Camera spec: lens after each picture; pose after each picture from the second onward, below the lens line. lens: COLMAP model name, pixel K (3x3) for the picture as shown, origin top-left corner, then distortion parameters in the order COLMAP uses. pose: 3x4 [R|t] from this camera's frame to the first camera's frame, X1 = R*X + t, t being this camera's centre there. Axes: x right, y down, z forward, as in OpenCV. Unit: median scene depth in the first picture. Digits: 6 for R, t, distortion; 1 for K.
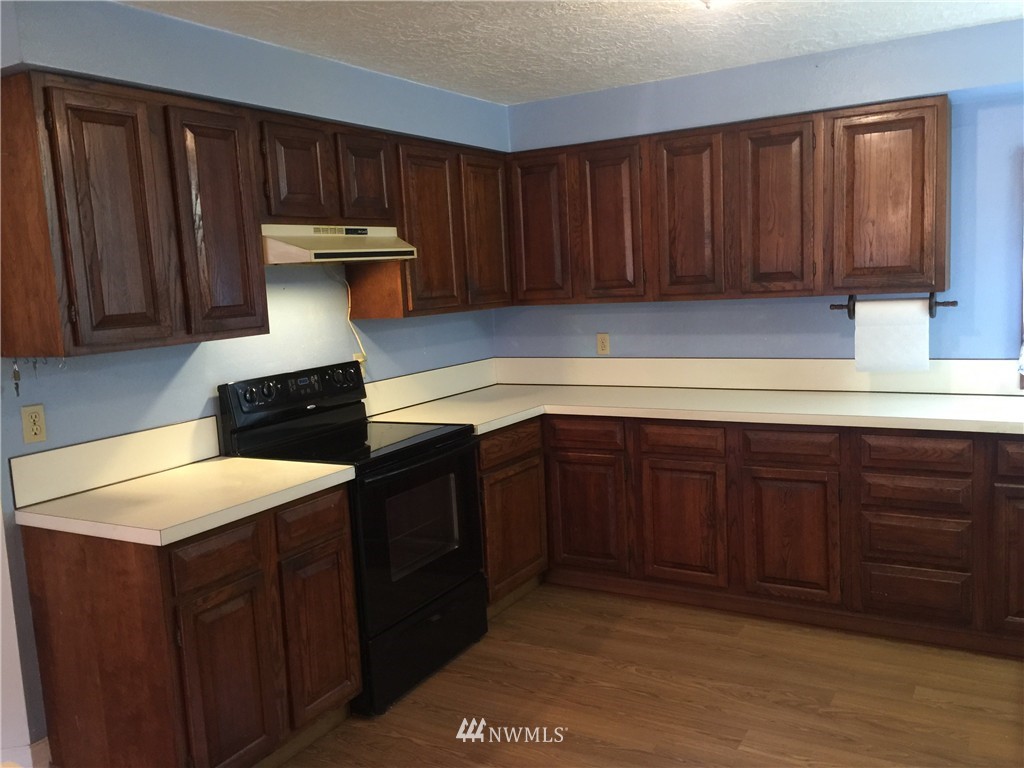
lens RADIAL K [[879.3, 0, 512.0], [0, 879.3, 384.0], [0, 0, 1]] dist [0.063825, -0.079109]
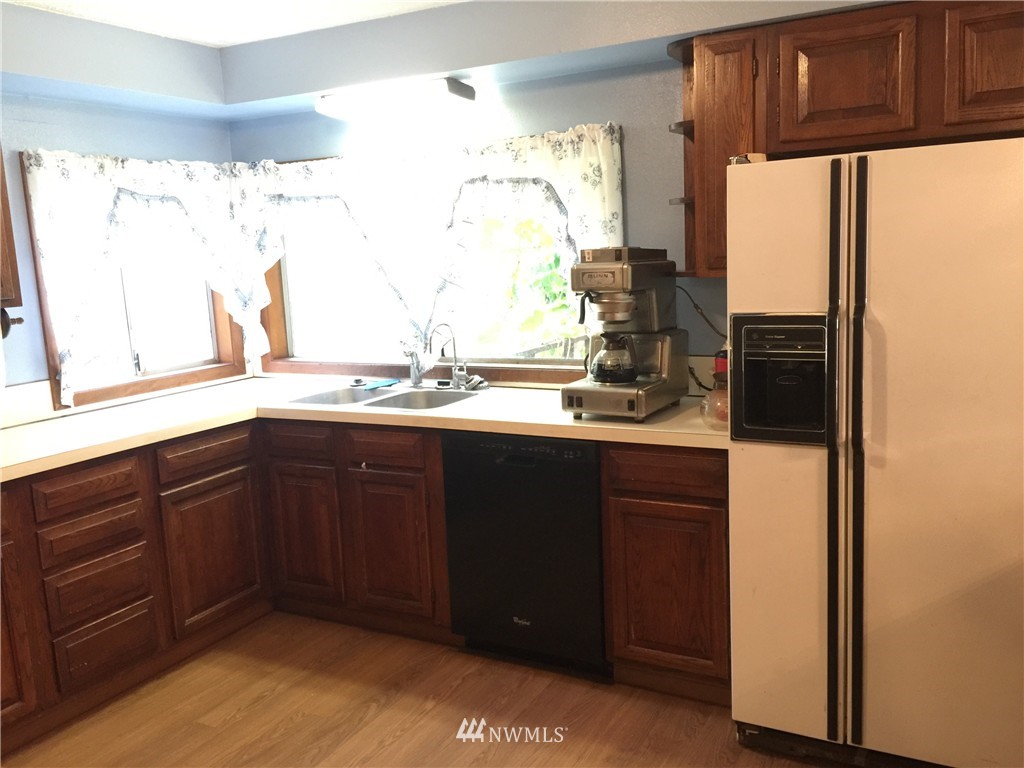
lens RADIAL K [[879.3, 0, 512.0], [0, 879.3, 384.0], [0, 0, 1]] dist [0.063825, -0.079109]
pose [[-0.031923, -0.101070, 0.994367, -0.412458], [0.175506, 0.978849, 0.105127, -0.039796], [-0.983961, 0.177873, -0.013509, 0.590400]]
